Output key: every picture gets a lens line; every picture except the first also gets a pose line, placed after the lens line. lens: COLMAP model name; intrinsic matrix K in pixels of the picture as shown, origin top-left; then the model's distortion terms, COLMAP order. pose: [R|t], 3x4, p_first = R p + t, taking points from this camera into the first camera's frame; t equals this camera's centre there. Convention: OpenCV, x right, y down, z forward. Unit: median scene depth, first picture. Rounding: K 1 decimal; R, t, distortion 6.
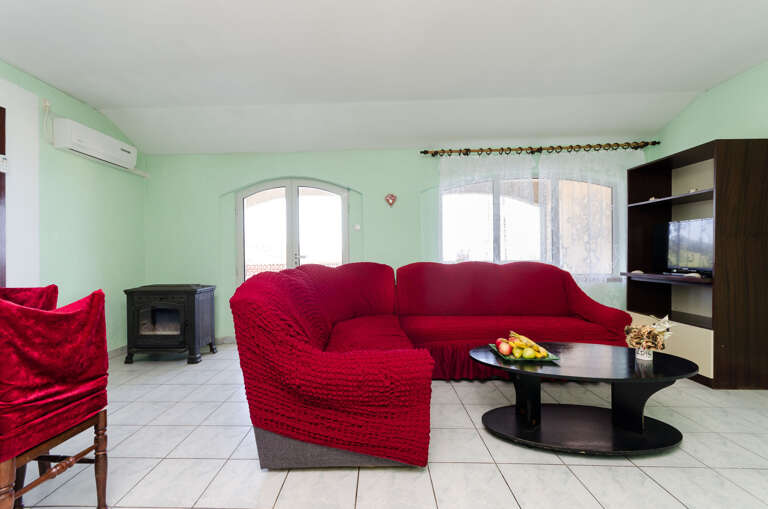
lens RADIAL K [[344.2, 0, 384.0], [0, 344.2, 254.5], [0, 0, 1]] dist [0.004131, 0.000342]
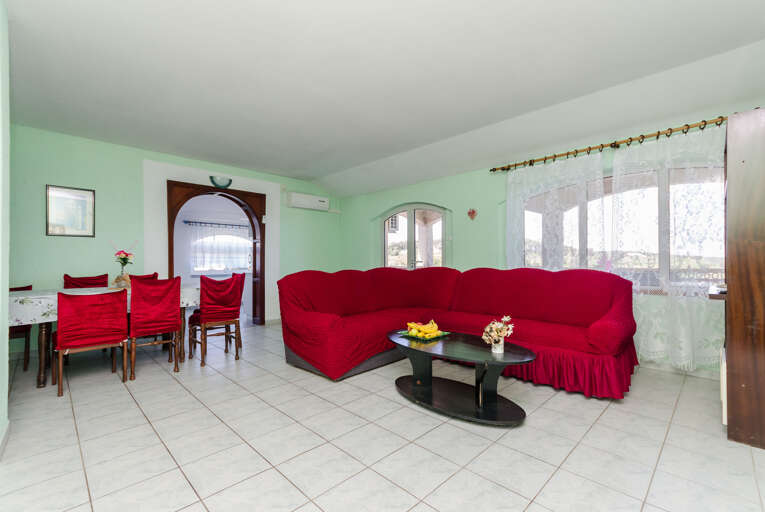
lens RADIAL K [[341.7, 0, 382.5], [0, 341.7, 256.0], [0, 0, 1]] dist [0.001704, 0.000230]
pose [[0.732906, -0.003063, -0.680323, 0.611973], [-0.005135, 0.999936, -0.010034, -0.003685], [0.680310, 0.010847, 0.732844, -0.054933]]
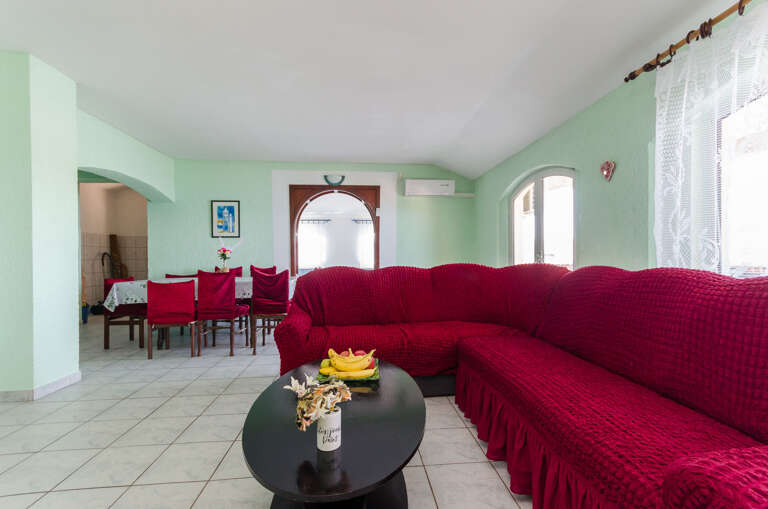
lens RADIAL K [[344.2, 0, 384.0], [0, 344.2, 254.5], [0, 0, 1]] dist [0.004131, 0.000342]
pose [[0.114517, 0.002632, -0.993418, 0.644457], [0.001520, 0.999995, 0.002825, -0.004369], [0.993420, -0.001834, 0.114513, 0.530690]]
